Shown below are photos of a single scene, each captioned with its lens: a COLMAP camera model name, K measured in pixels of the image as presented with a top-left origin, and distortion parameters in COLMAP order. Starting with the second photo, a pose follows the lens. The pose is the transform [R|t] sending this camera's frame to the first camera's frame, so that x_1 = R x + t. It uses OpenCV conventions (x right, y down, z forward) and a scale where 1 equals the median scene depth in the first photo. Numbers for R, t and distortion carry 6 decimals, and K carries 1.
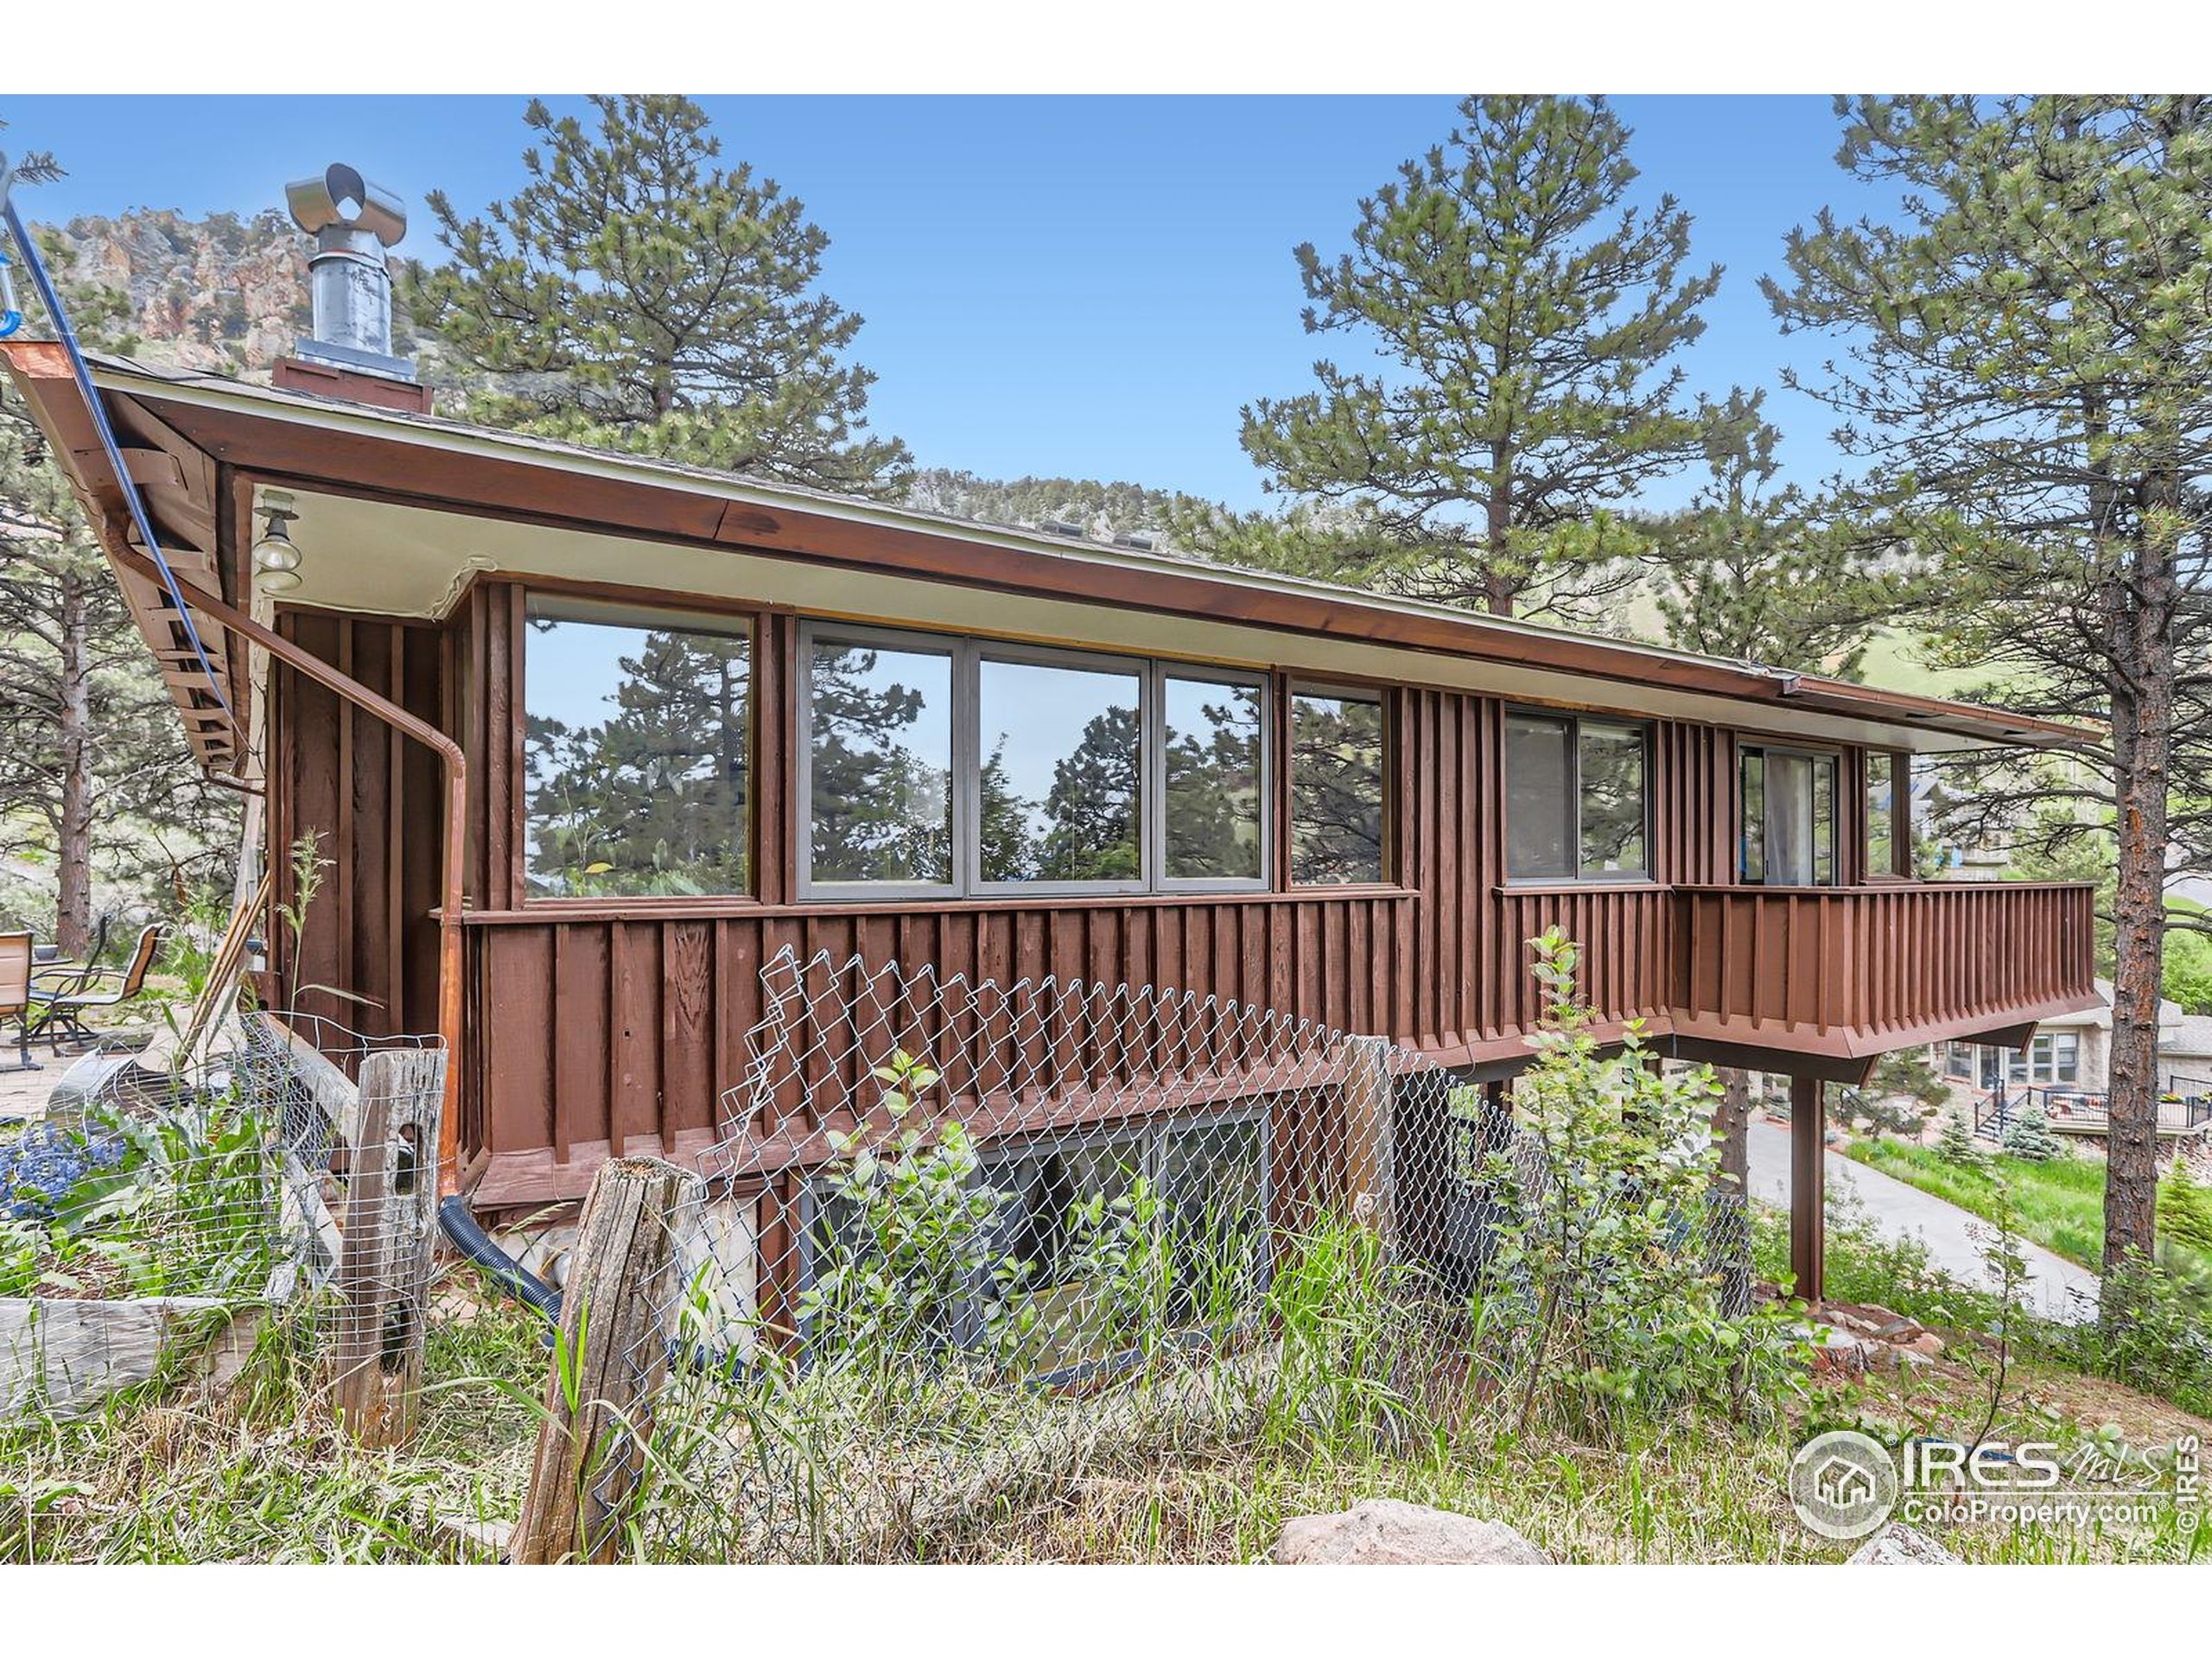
lens RADIAL K [[1125.9, 0, 1038.8], [0, 1125.9, 828.0], [0, 0, 1]] dist [-0.001000, 0.013148]
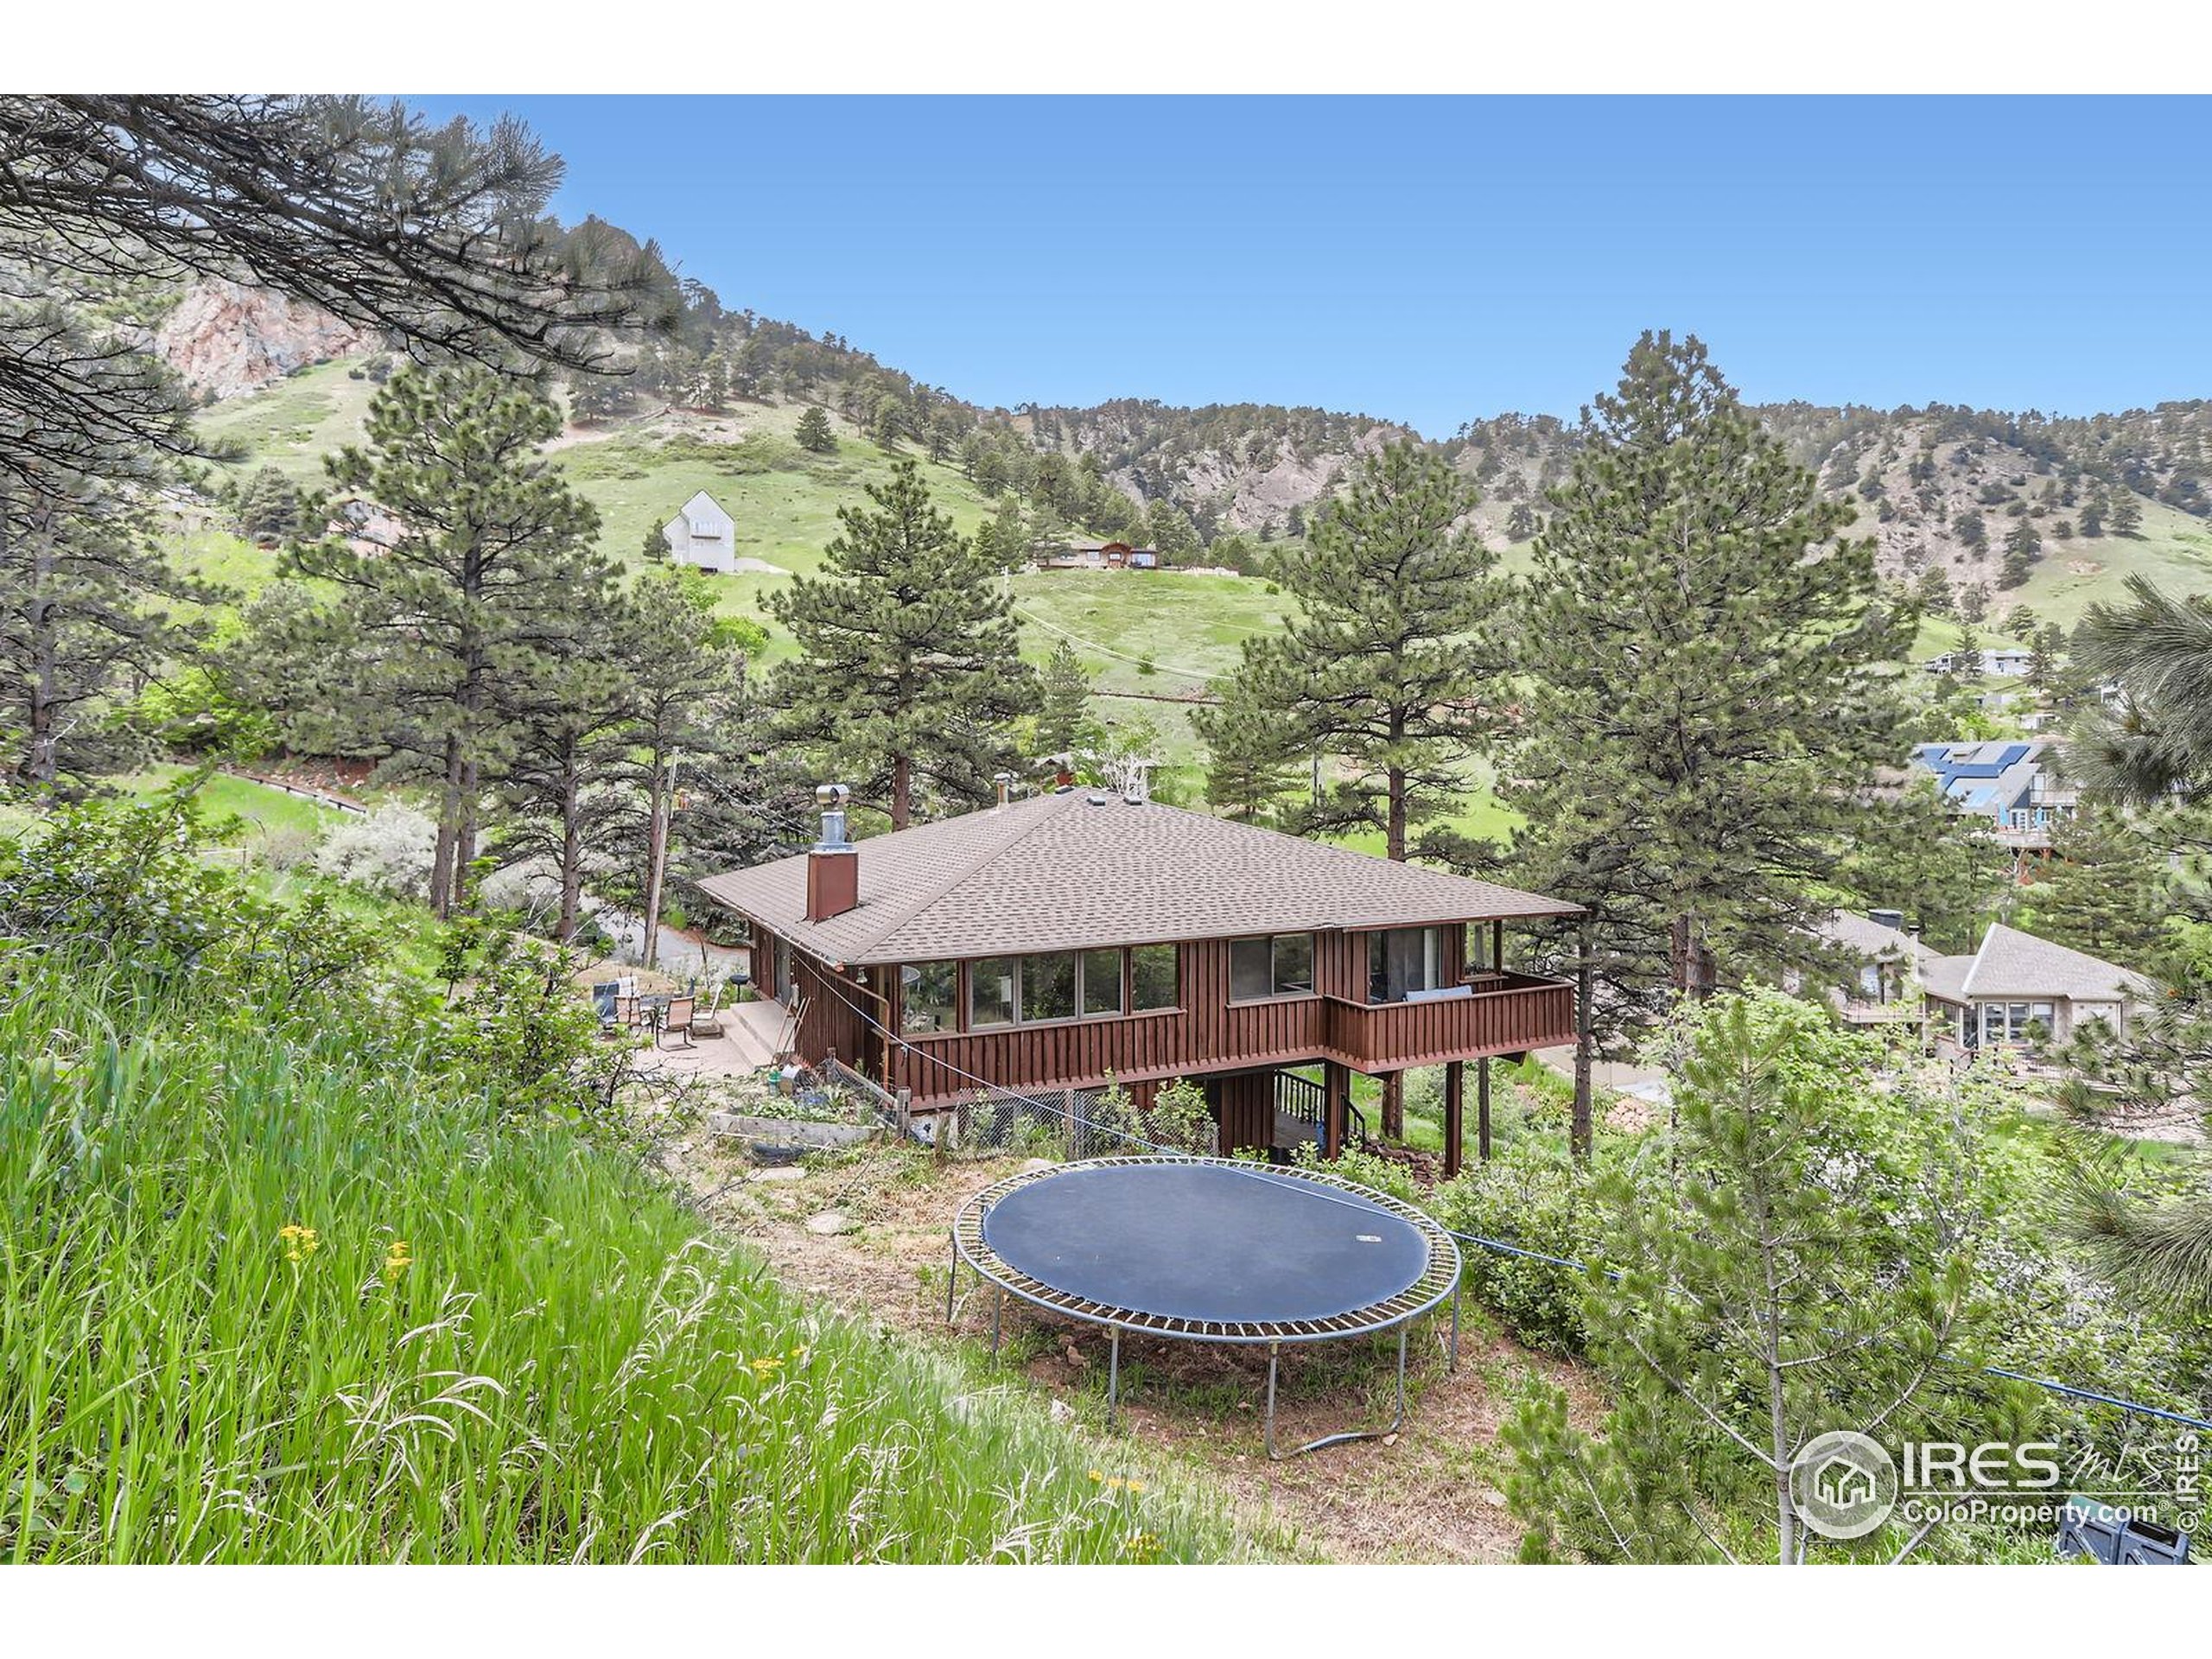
lens RADIAL K [[1095.6, 0, 1069.3], [0, 1095.6, 724.5], [0, 0, 1]] dist [0.002300, 0.000163]
pose [[0.989397, -0.009155, -0.144950, 0.128905], [0.007066, 0.999864, -0.014925, -0.178190], [0.145066, 0.013743, 0.989326, -0.506920]]
